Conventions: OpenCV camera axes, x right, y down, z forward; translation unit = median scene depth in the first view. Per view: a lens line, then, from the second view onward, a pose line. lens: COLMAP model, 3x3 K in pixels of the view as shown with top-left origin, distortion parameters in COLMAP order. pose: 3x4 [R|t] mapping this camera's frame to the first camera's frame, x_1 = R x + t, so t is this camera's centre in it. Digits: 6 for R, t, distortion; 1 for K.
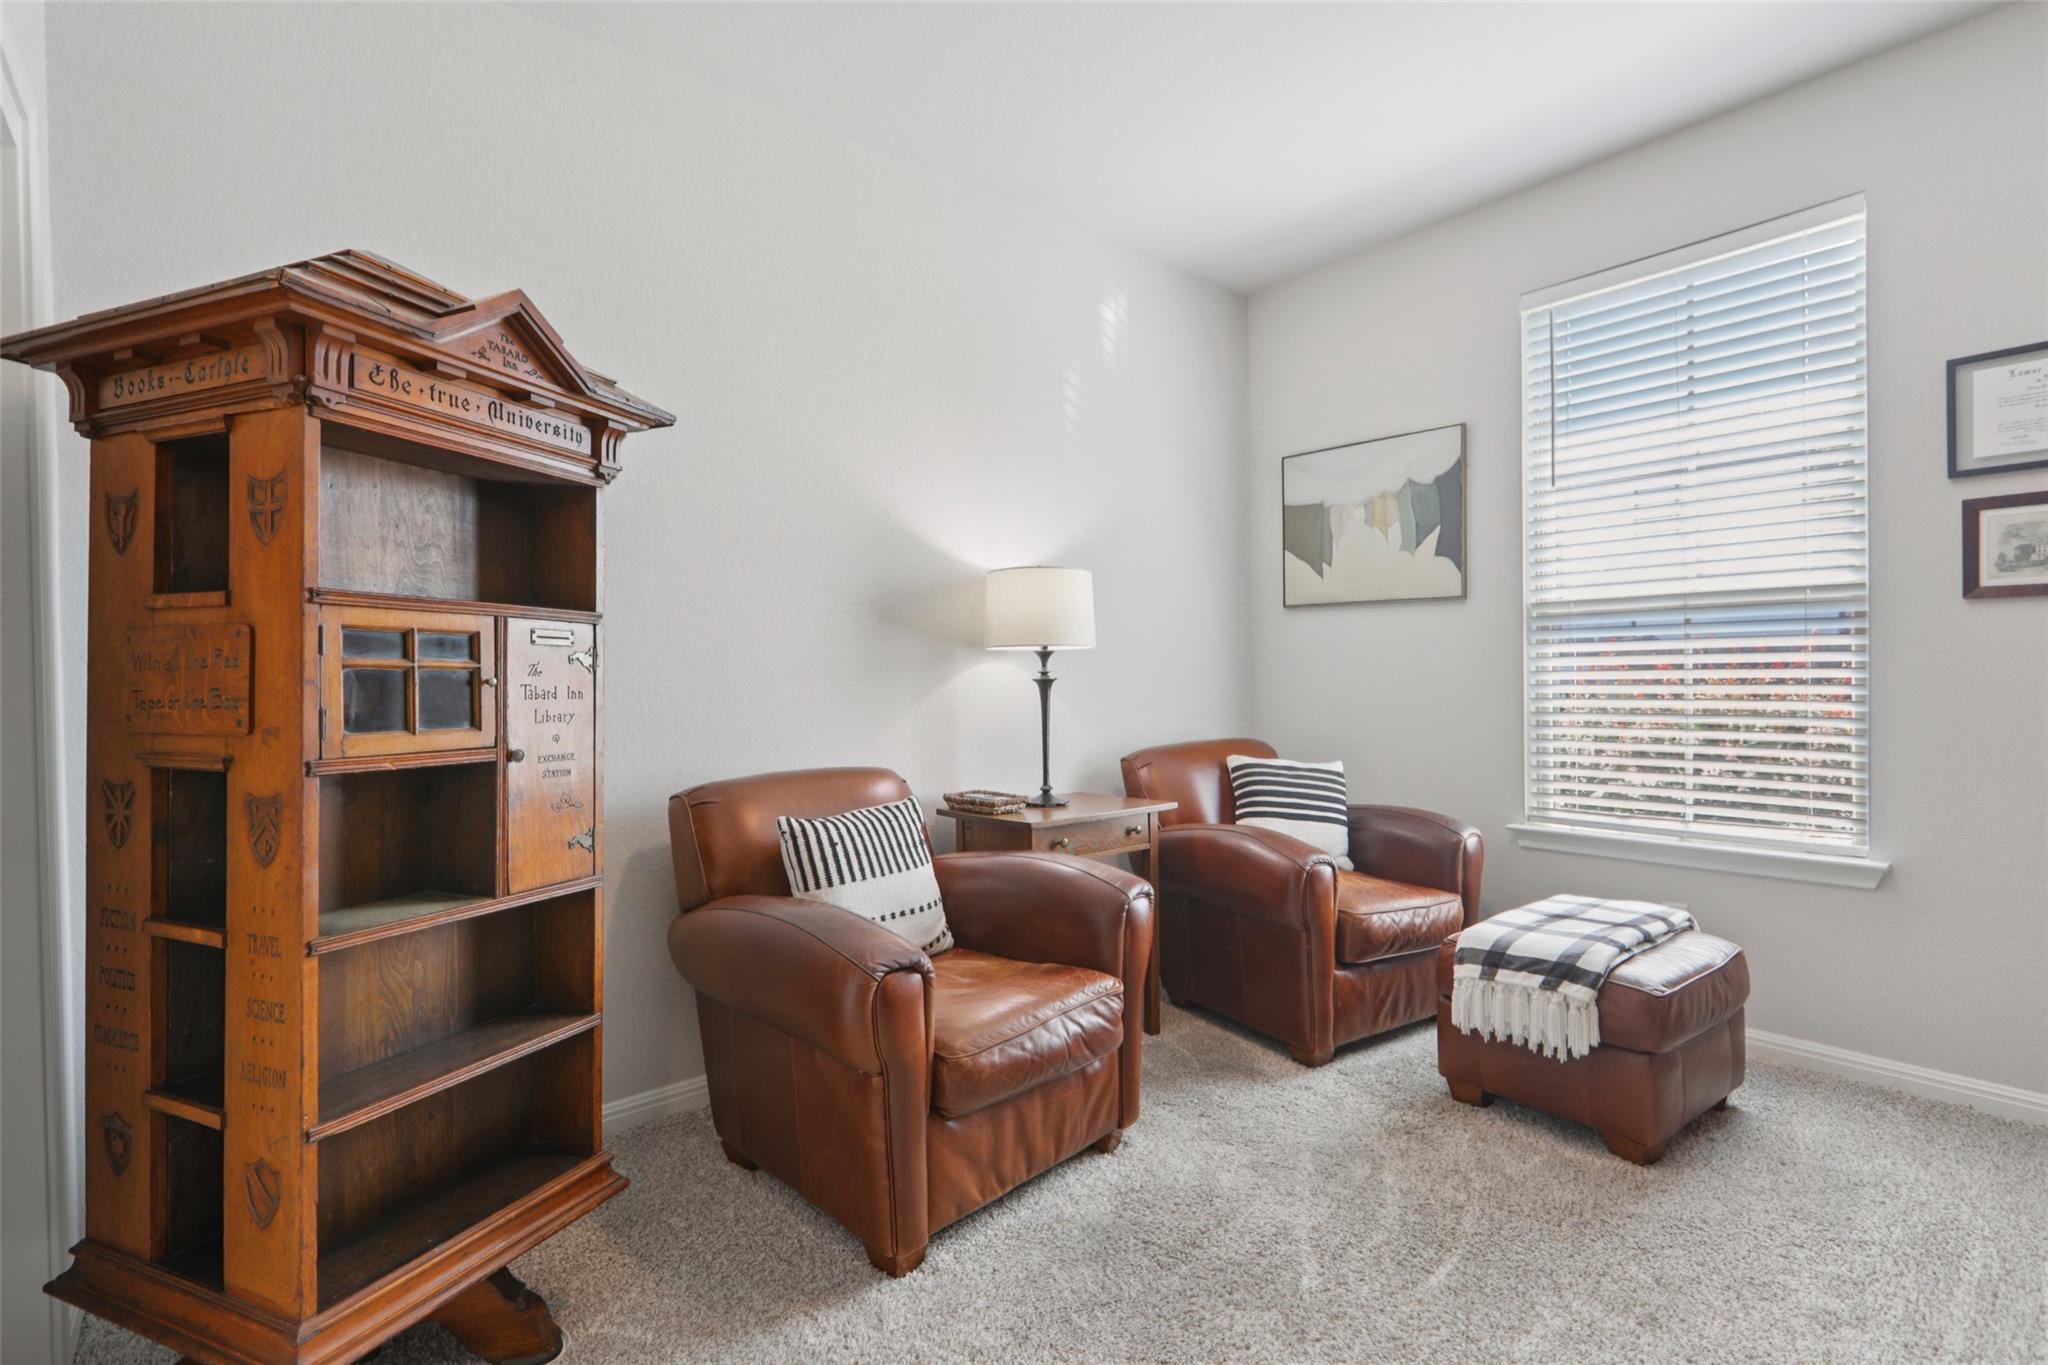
lens RADIAL K [[952.9, 0, 1016.9], [0, 952.9, 673.8], [0, 0, 1]] dist [-0.014677, 0.010148]
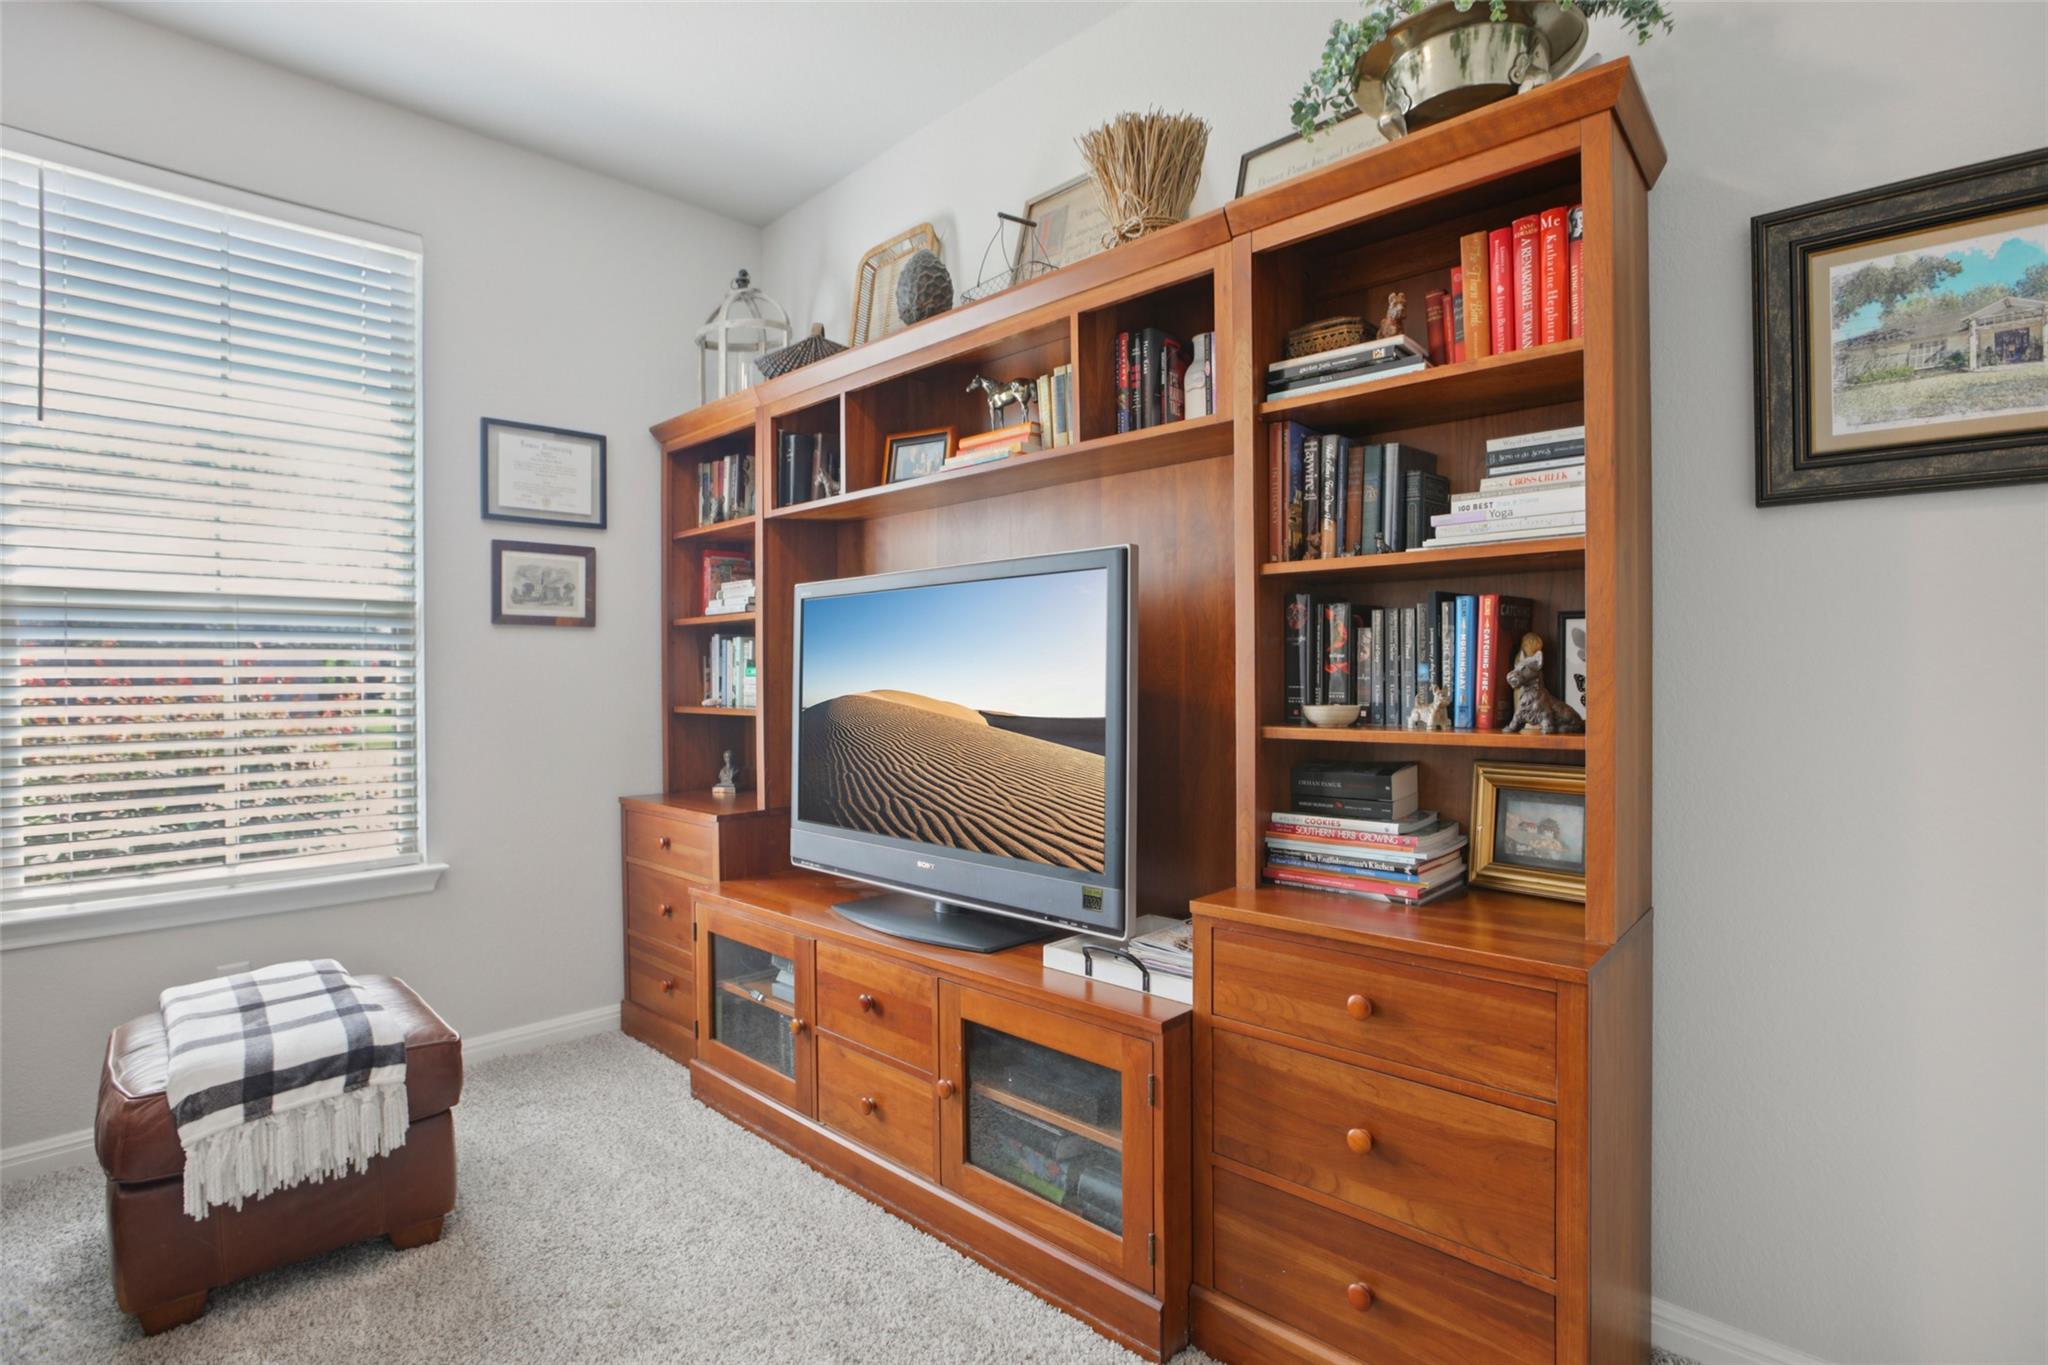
lens RADIAL K [[967.2, 0, 1024.0], [0, 967.2, 682.5], [0, 0, 1]] dist [-0.023561, 0.000181]
pose [[-0.069368, 0.006770, 0.997568, -0.229678], [0.007460, 0.999953, -0.006267, 0.005686], [-0.997563, 0.007007, -0.069415, 0.436466]]
